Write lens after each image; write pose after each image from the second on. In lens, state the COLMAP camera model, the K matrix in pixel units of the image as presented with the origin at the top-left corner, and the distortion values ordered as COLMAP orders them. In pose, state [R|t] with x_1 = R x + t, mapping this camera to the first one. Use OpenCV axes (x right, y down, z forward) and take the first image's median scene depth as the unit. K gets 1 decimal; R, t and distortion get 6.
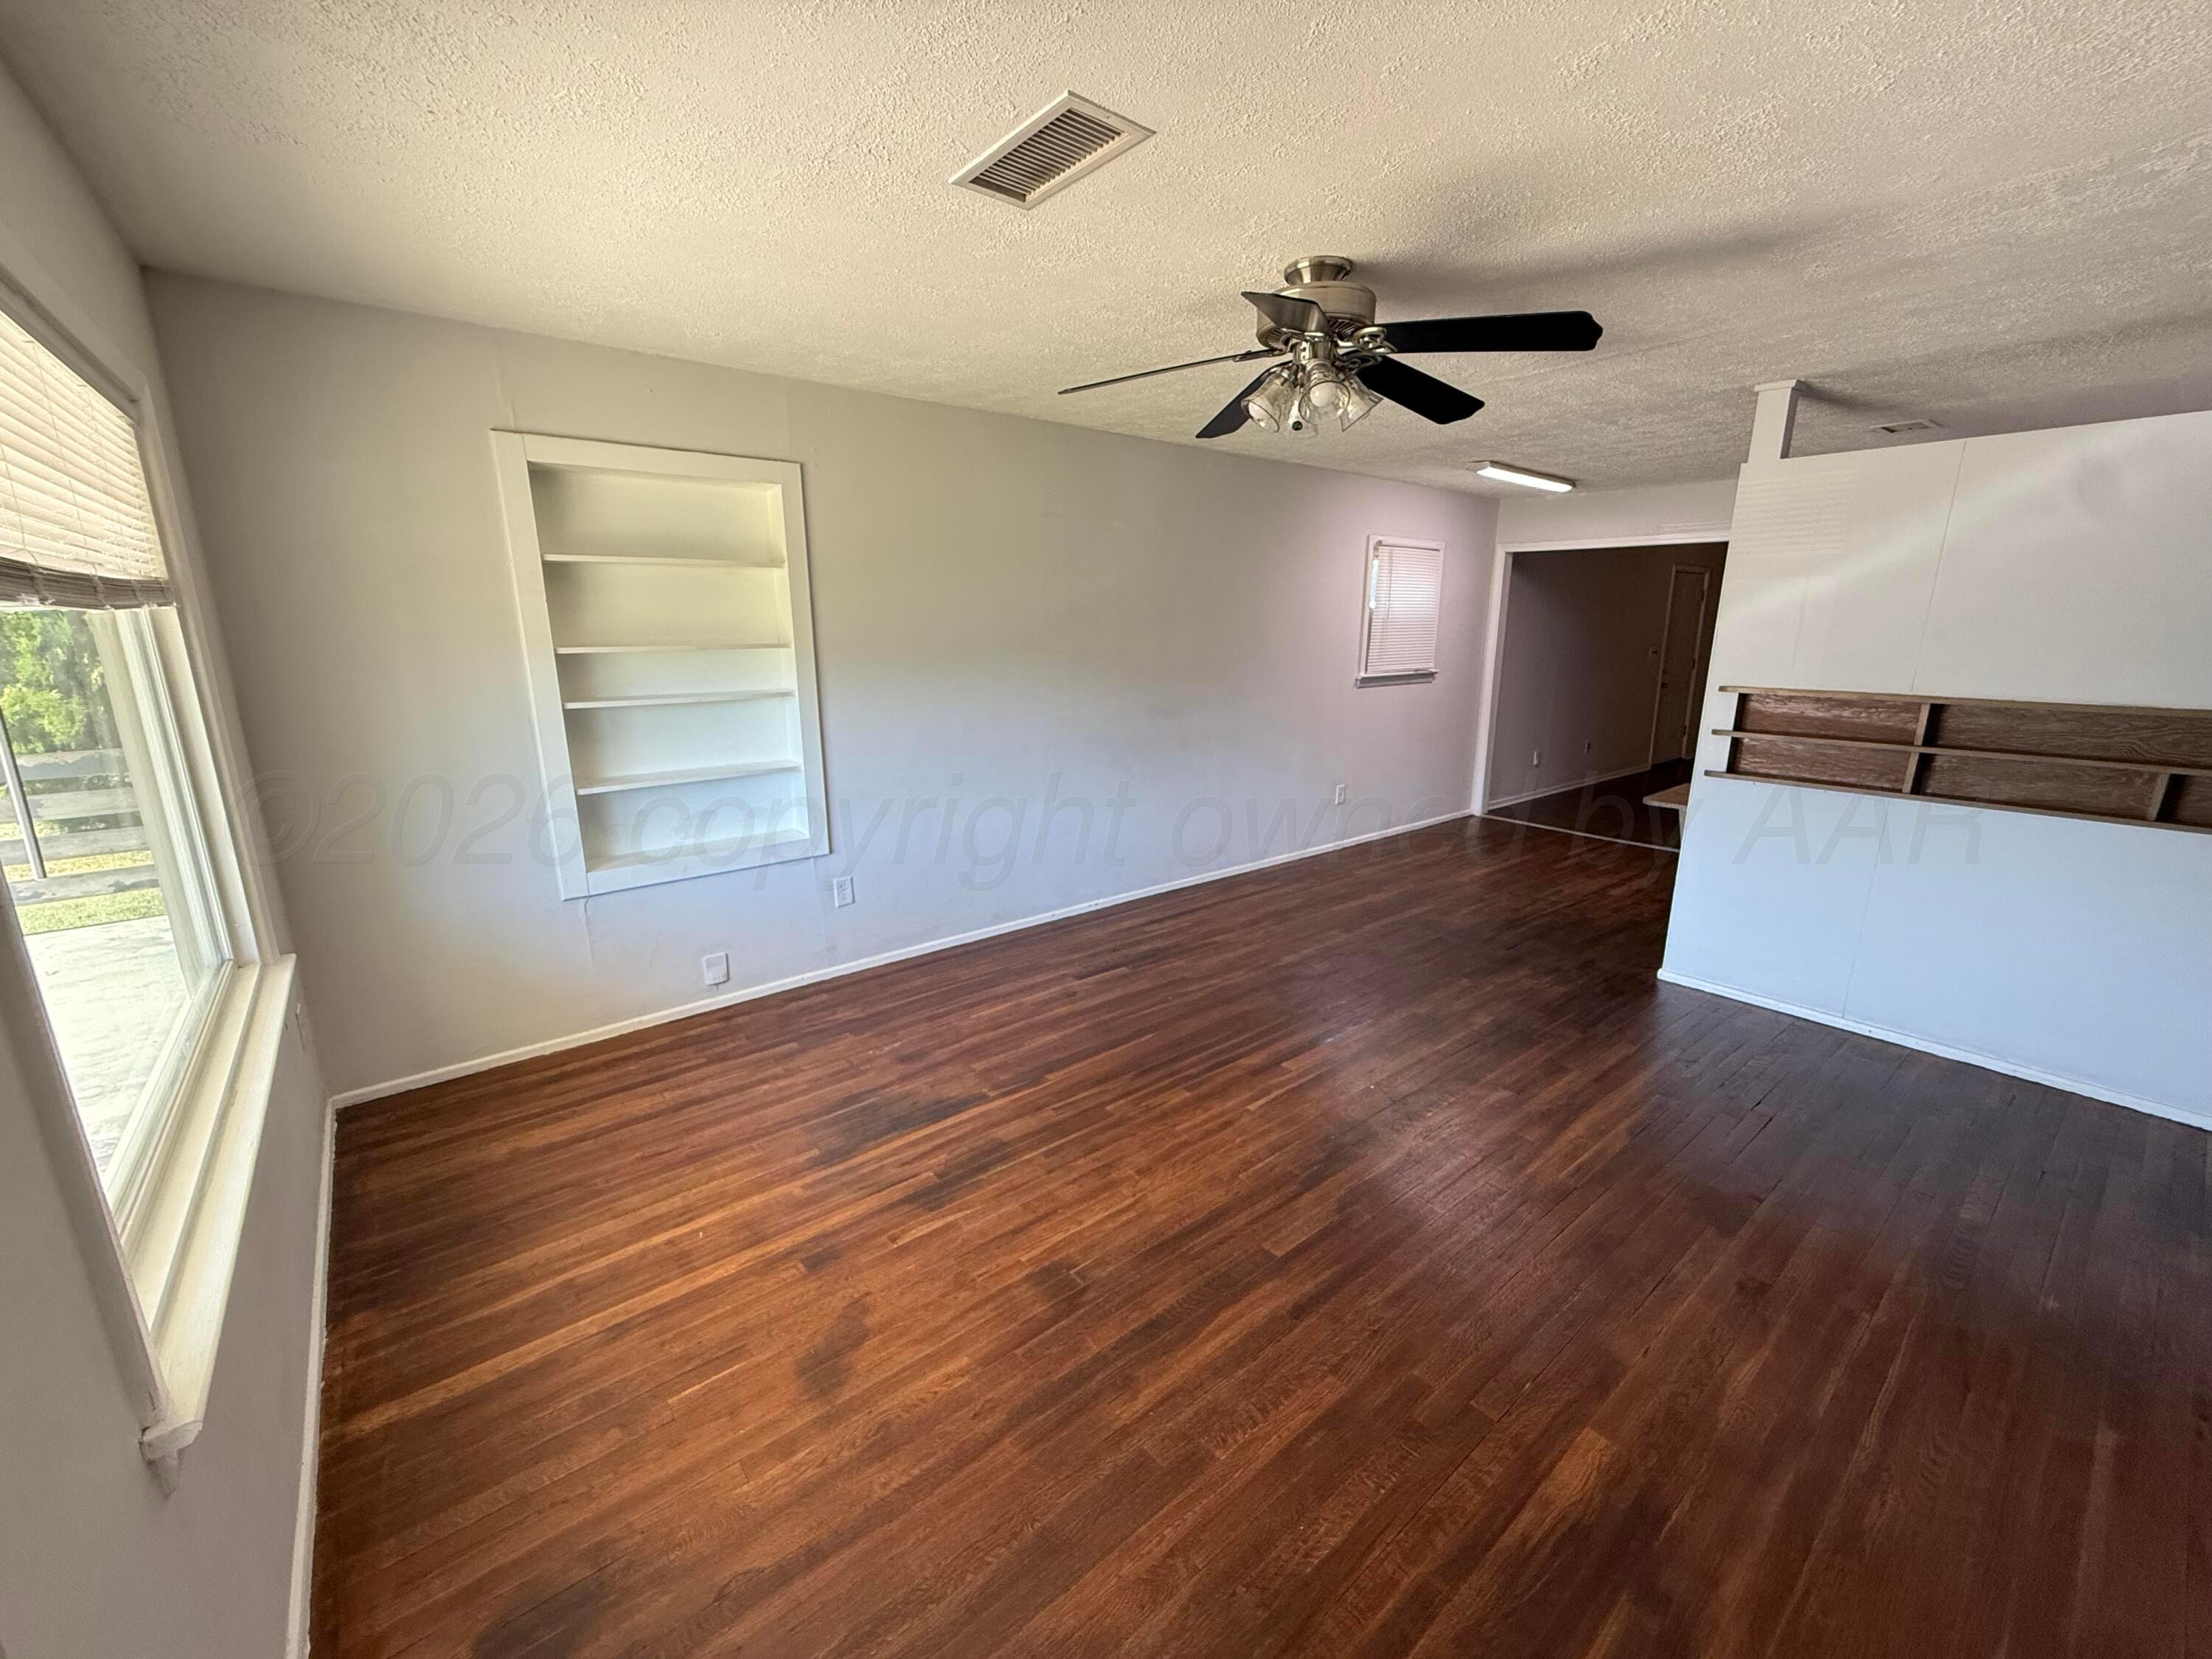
lens RADIAL K [[879.5, 0, 1106.1], [0, 879.5, 829.8], [0, 0, 1]] dist [0.000102, -0.000233]
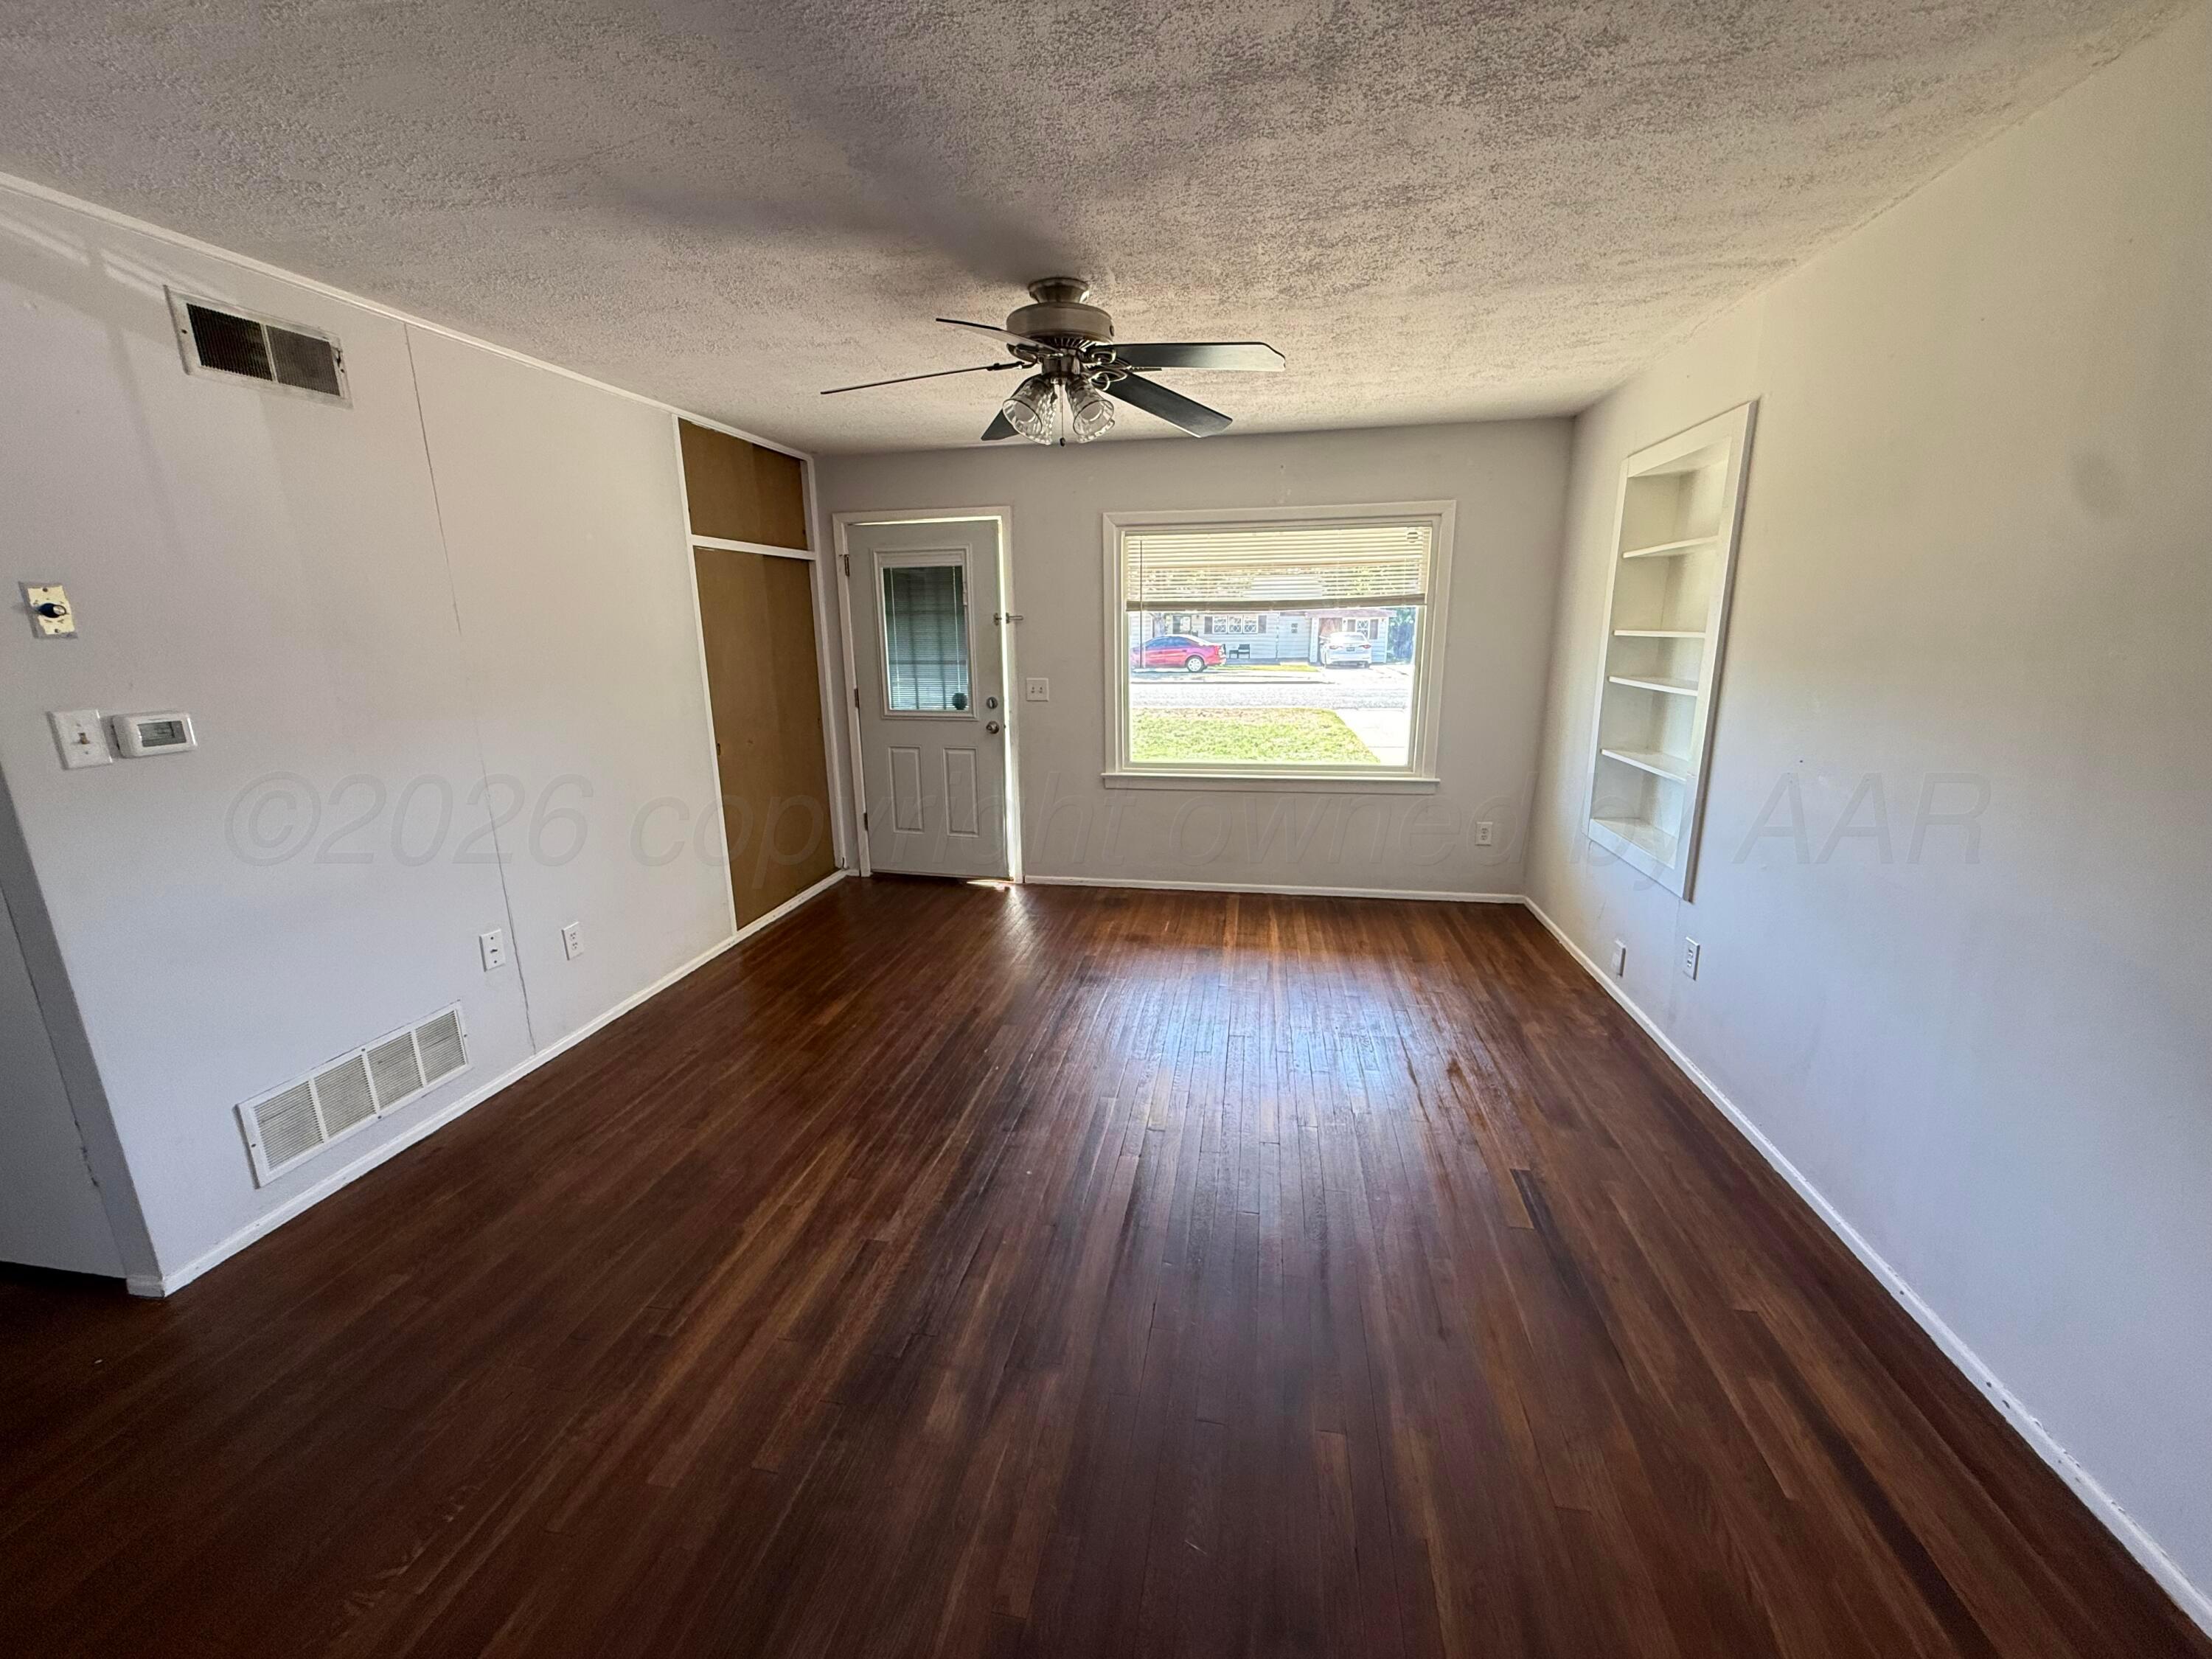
lens RADIAL K [[879.5, 0, 1105.8], [0, 879.5, 830.8], [0, 0, 1]] dist [0.000102, -0.000233]
pose [[-0.758514, 0.162904, -0.630967, 0.796142], [-0.135373, 0.907737, 0.397098, -0.381897], [0.637441, 0.386620, -0.666479, 1.627028]]
